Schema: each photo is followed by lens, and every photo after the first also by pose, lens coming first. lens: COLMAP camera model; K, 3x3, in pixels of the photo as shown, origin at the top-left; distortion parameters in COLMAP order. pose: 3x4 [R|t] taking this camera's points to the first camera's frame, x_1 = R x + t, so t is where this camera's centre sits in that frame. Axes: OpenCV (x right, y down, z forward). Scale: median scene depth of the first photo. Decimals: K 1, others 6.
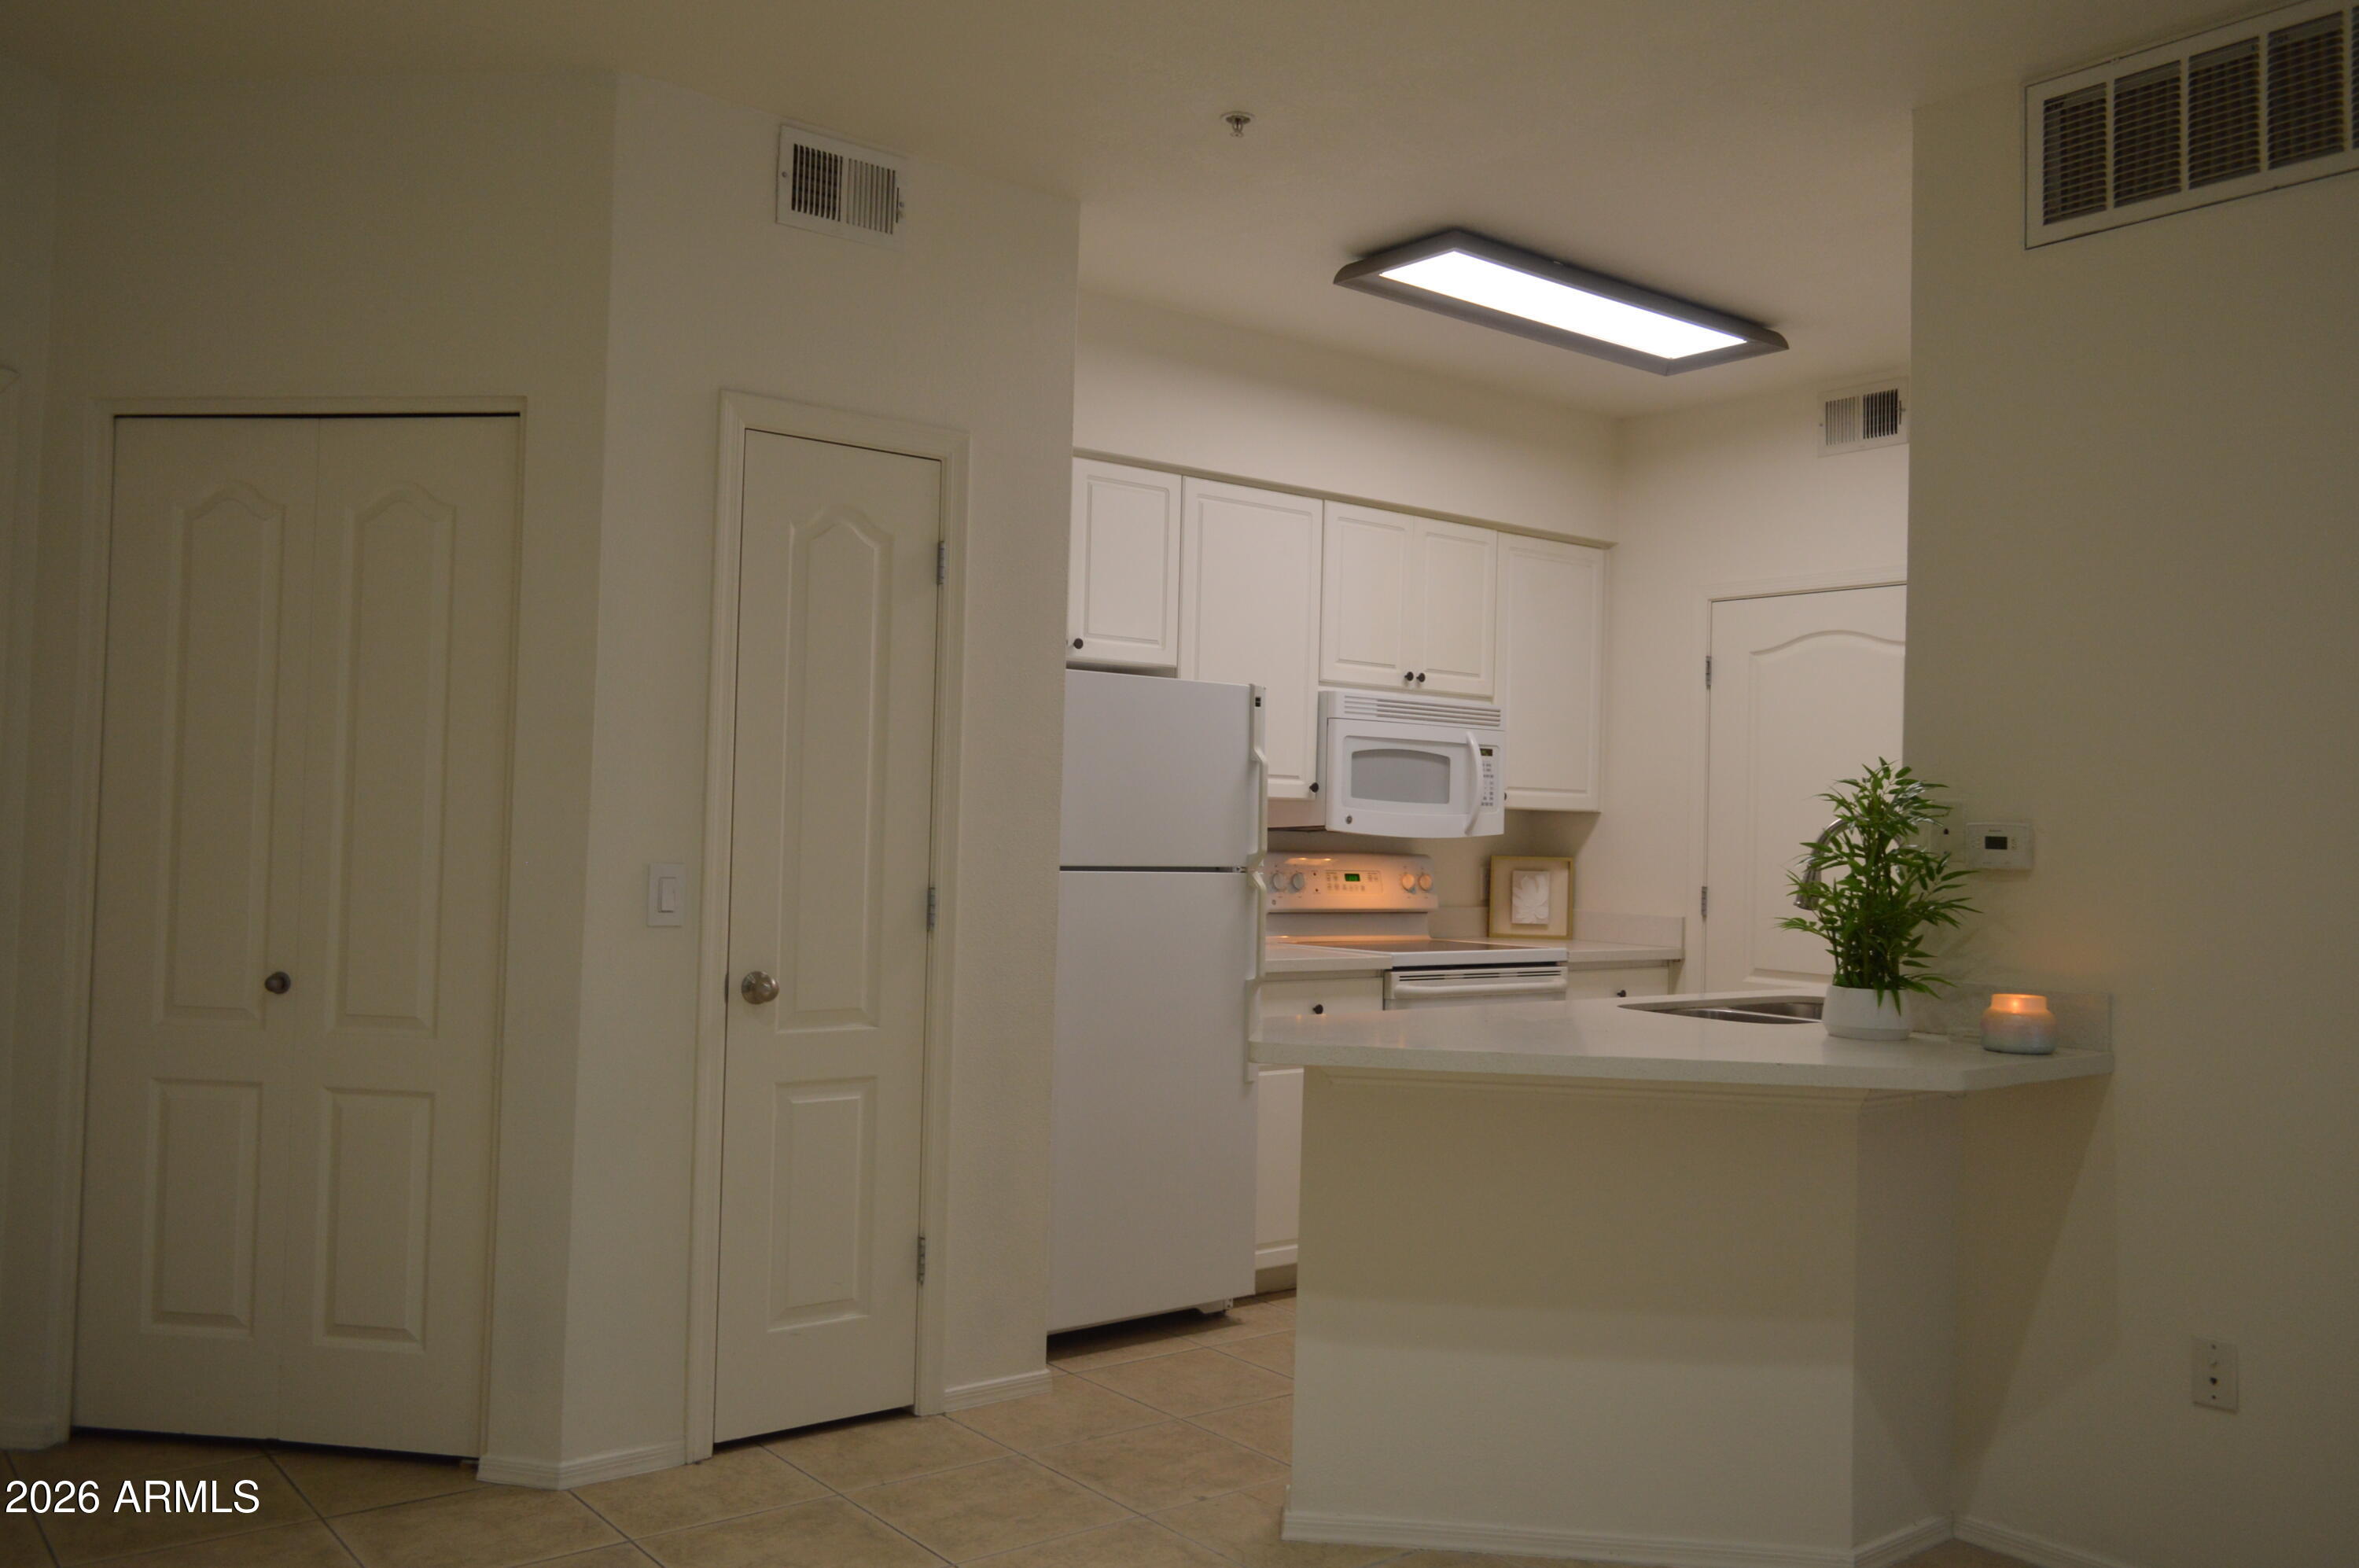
lens RADIAL K [[1867.1, 0, 1179.5], [0, 1867.1, 771.5], [0, 0, 1]] dist [-0.015913, 0.010133]
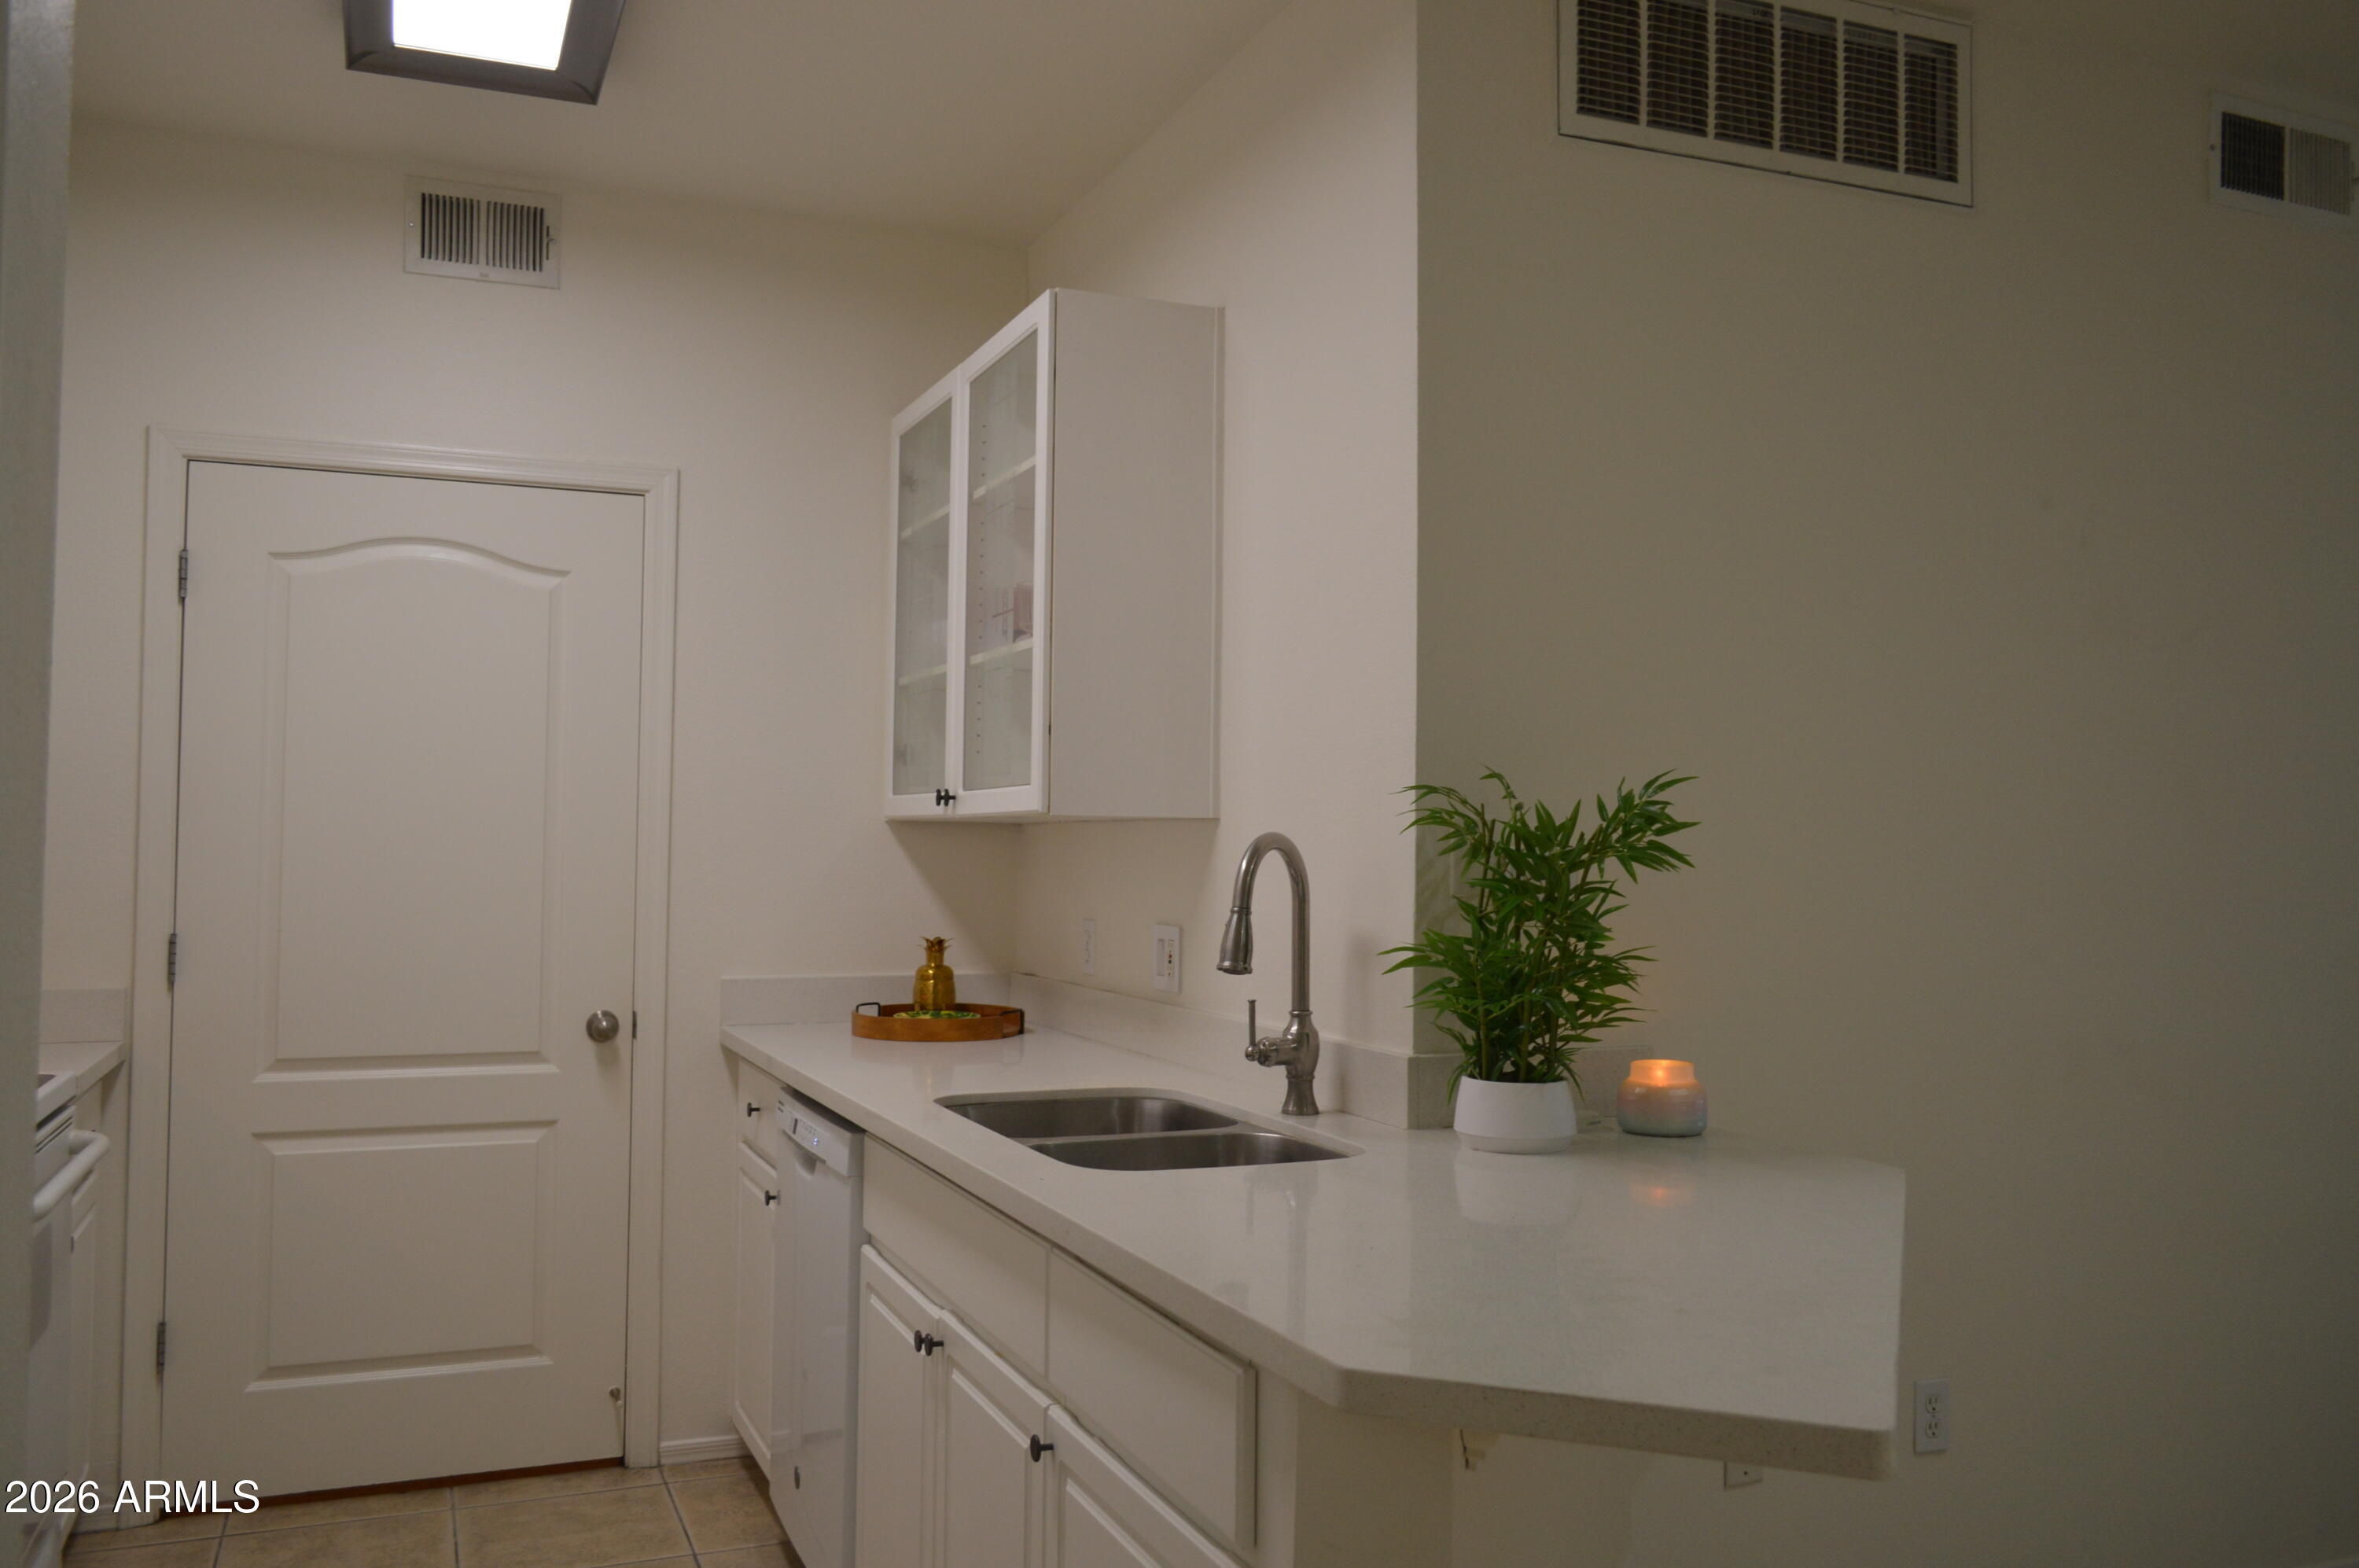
lens RADIAL K [[1867.1, 0, 1188.1], [0, 1867.1, 775.9], [0, 0, 1]] dist [-0.015913, 0.010133]
pose [[0.268986, 0.008708, 0.963105, -0.371150], [-0.029088, 0.999576, -0.000914, 0.003618], [-0.962705, -0.027769, 0.269125, 0.942892]]
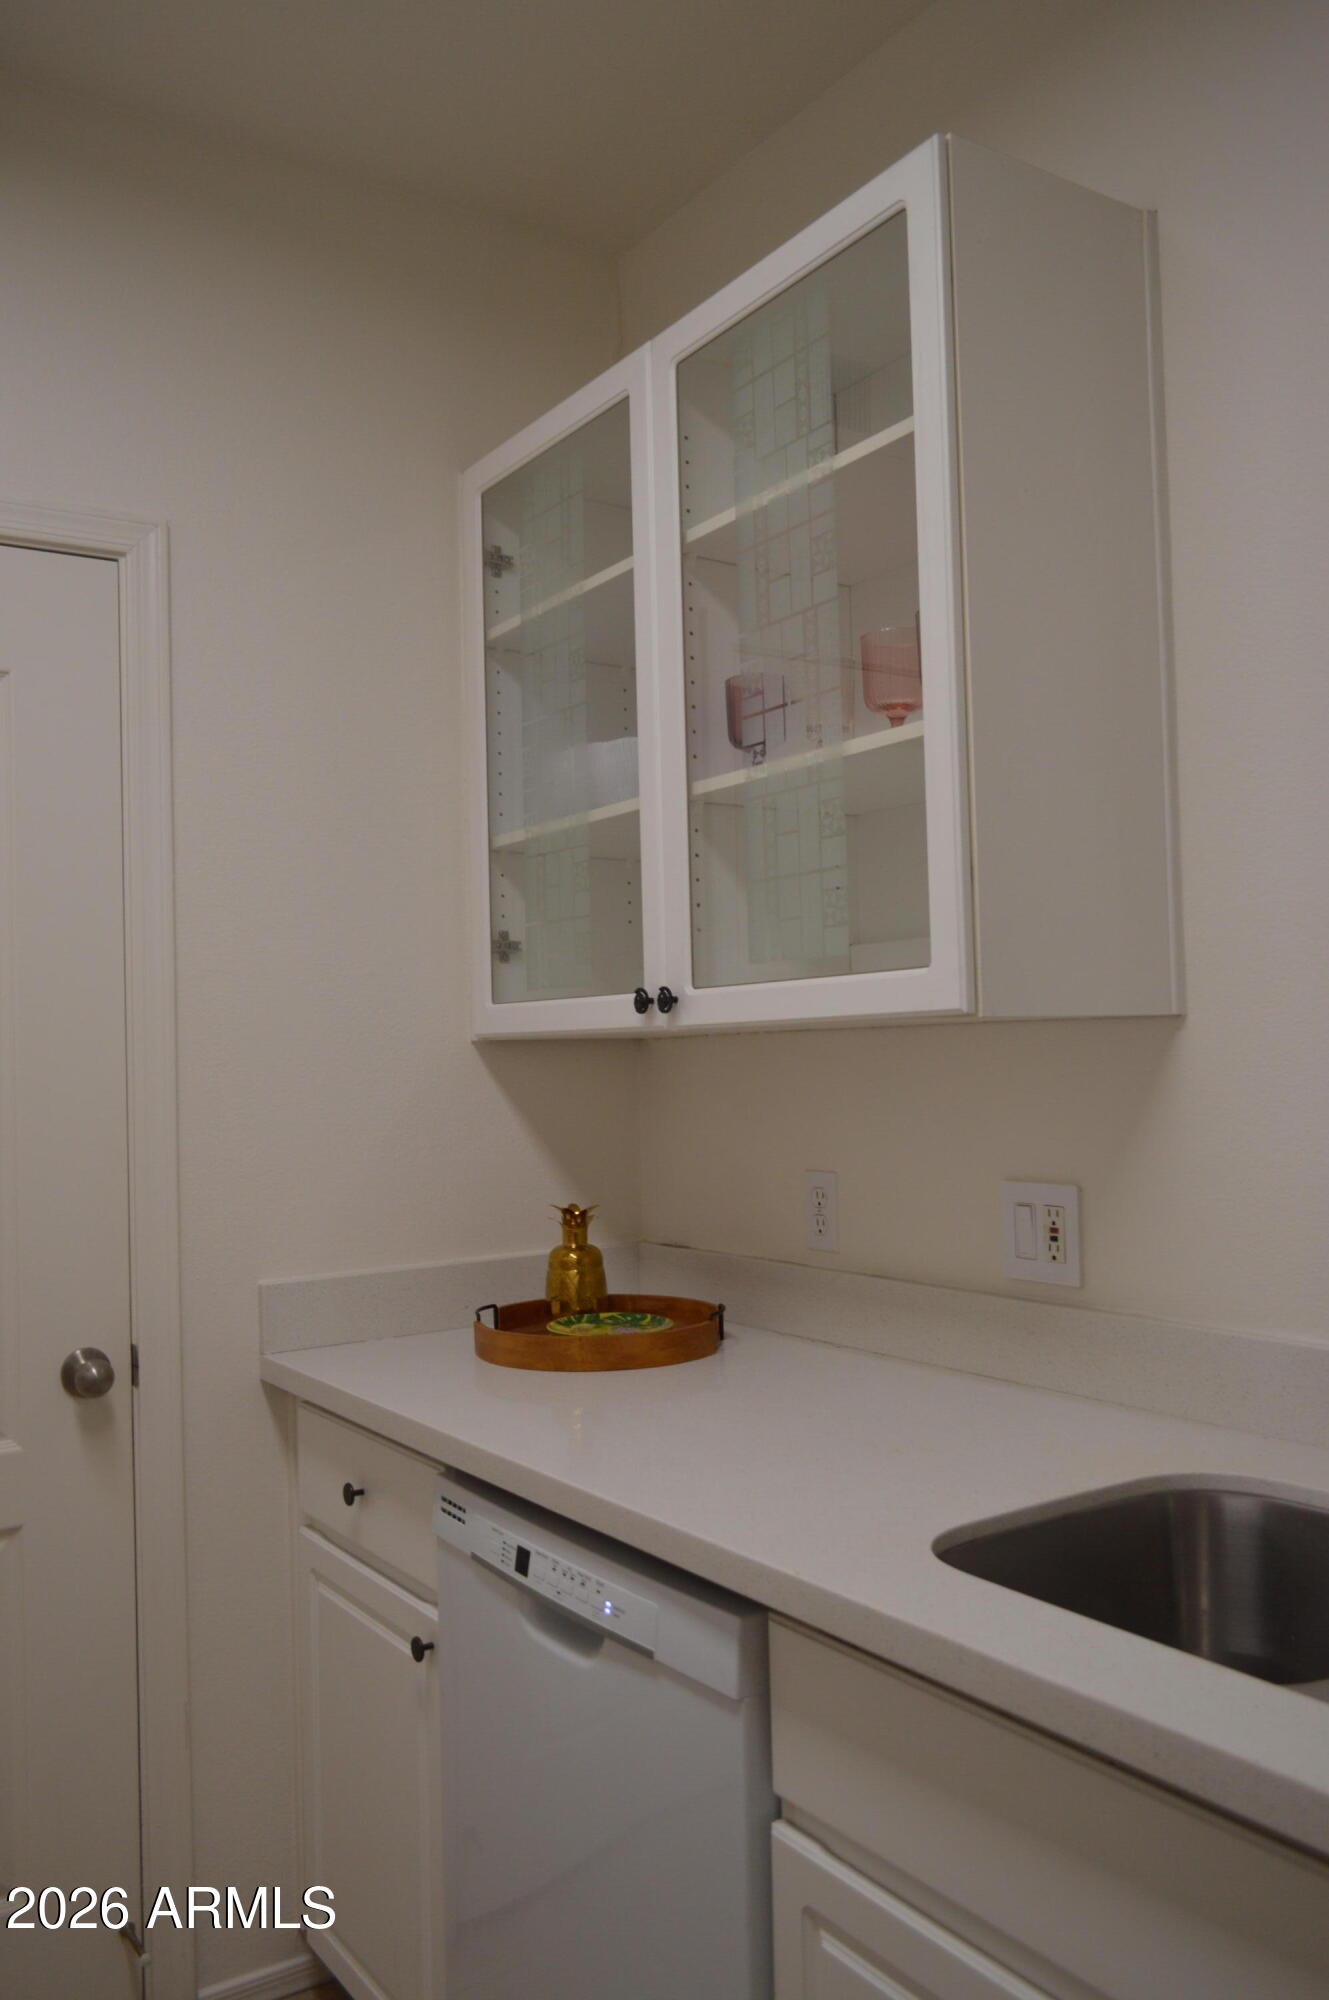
lens RADIAL K [[1582.9, 0, 667.7], [0, 1582.9, 1009.1], [0, 0, 1]] dist [-0.015913, 0.010133]
pose [[0.088978, -0.002319, 0.996031, -0.044208], [0.002119, 0.999995, 0.002139, 0.017930], [-0.996031, 0.001921, 0.088983, 1.238191]]
